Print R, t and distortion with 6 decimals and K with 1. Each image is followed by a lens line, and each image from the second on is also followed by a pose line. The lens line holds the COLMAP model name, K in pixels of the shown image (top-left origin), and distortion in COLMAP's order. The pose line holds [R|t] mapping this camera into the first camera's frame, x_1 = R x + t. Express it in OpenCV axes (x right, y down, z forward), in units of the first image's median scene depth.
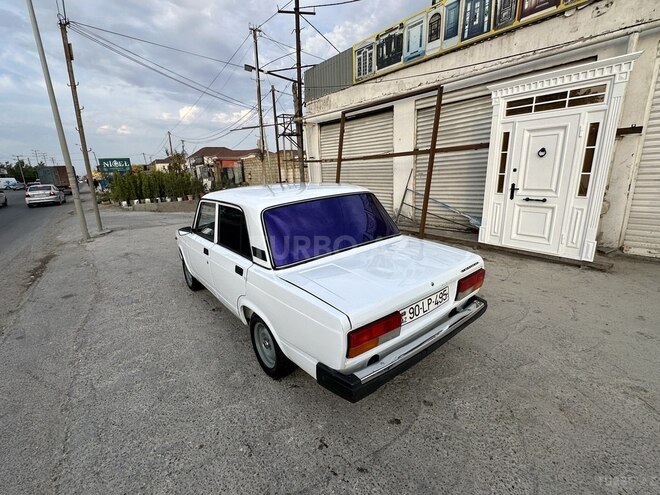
lens RADIAL K [[306.5, 0, 330.0], [0, 306.5, 247.5], [0, 0, 1]] dist [-0.001312, -0.000198]
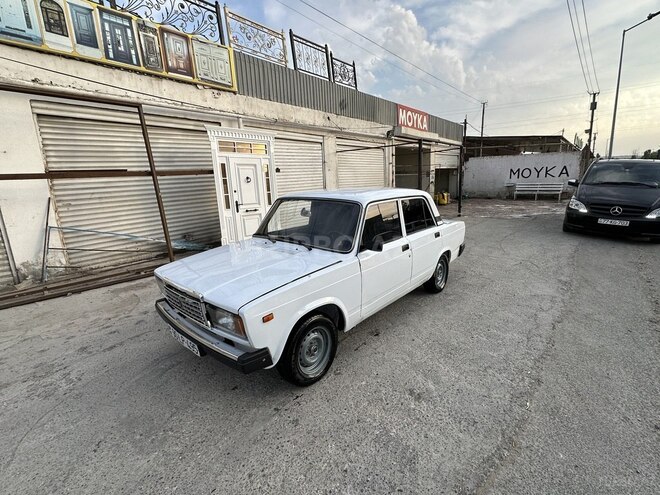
lens RADIAL K [[304.6, 0, 329.4], [0, 304.6, 248.0], [0, 0, 1]] dist [-0.003518, -0.000062]
pose [[-0.194500, -0.151637, 0.969111, -0.712919], [0.296360, 0.932723, 0.205423, -0.143341], [-0.935062, 0.327160, -0.136476, 0.734339]]
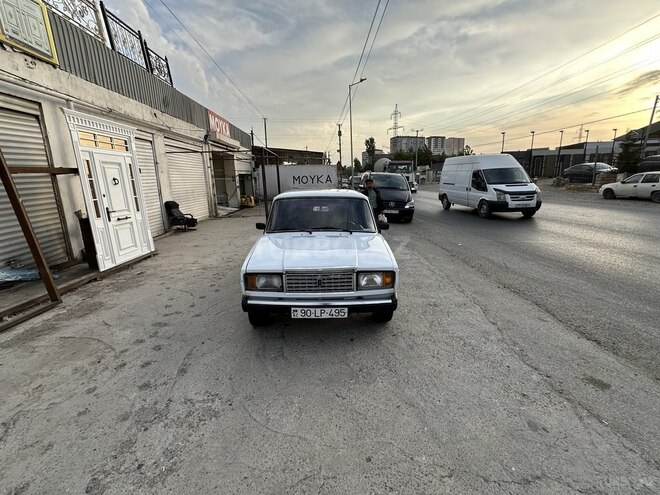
lens RADIAL K [[304.6, 0, 329.4], [0, 304.6, 248.0], [0, 0, 1]] dist [-0.003518, -0.000062]
pose [[-0.807397, -0.062614, 0.586677, -0.594920], [0.210346, 0.898467, 0.385373, -0.281316], [-0.551239, 0.434554, -0.712249, 1.189519]]
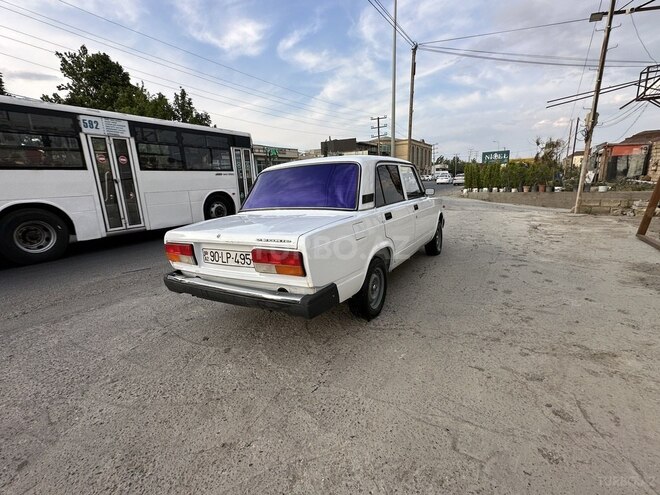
lens RADIAL K [[304.6, 0, 329.4], [0, 304.6, 248.0], [0, 0, 1]] dist [-0.003518, -0.000062]
pose [[0.378724, 0.230590, -0.896324, 0.485814], [-0.212202, 0.964300, 0.158416, -0.032136], [0.900854, 0.130206, 0.414135, 0.301007]]
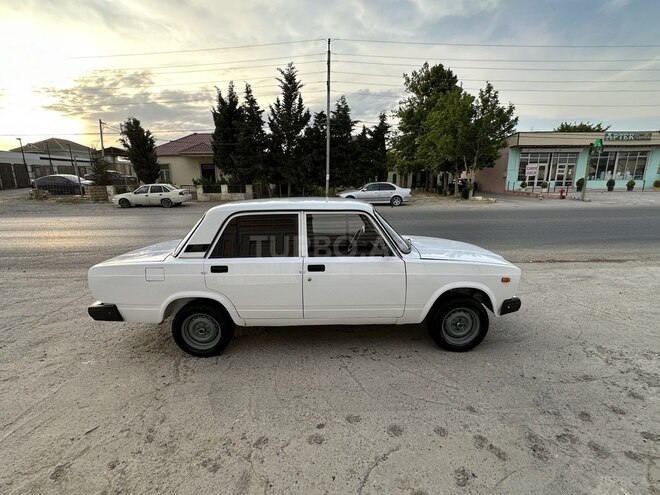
lens RADIAL K [[304.6, 0, 329.4], [0, 304.6, 248.0], [0, 0, 1]] dist [-0.003518, -0.000062]
pose [[-0.583441, 0.228285, -0.779412, 0.343516], [-0.166741, 0.905570, 0.390053, -0.263116], [0.794855, 0.357532, -0.490282, 0.920989]]
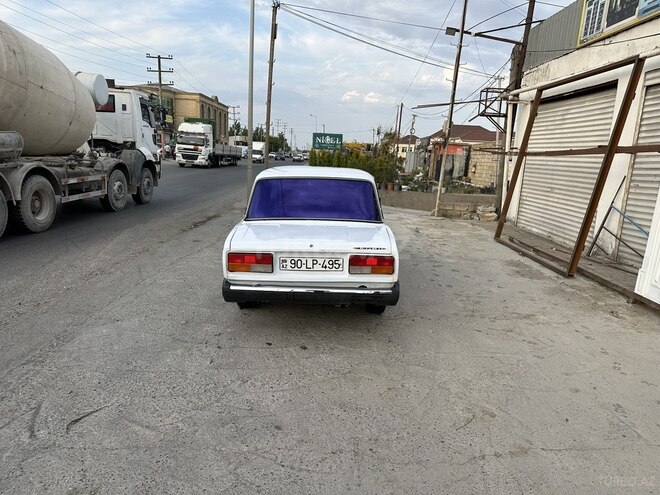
lens RADIAL K [[461.4, 0, 329.0], [0, 461.4, 249.1], [0, 0, 1]] dist [0.064882, -0.057016]
pose [[0.796542, 0.202975, -0.569492, 0.491879], [-0.235738, 0.971675, 0.016595, 0.027780], [0.556730, 0.121033, 0.821829, -0.177361]]
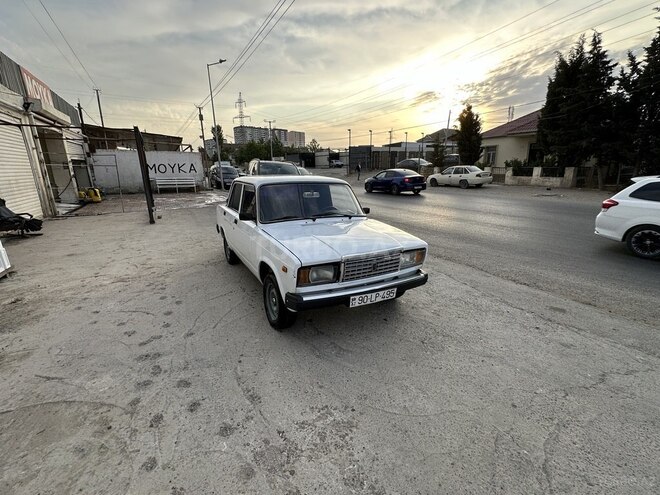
lens RADIAL K [[304.6, 0, 329.4], [0, 304.6, 248.0], [0, 0, 1]] dist [-0.003518, -0.000062]
pose [[-0.987297, 0.018871, 0.157760, -0.313709], [0.093669, 0.871152, 0.481996, -0.309355], [-0.128337, 0.490650, -0.861854, 1.280135]]
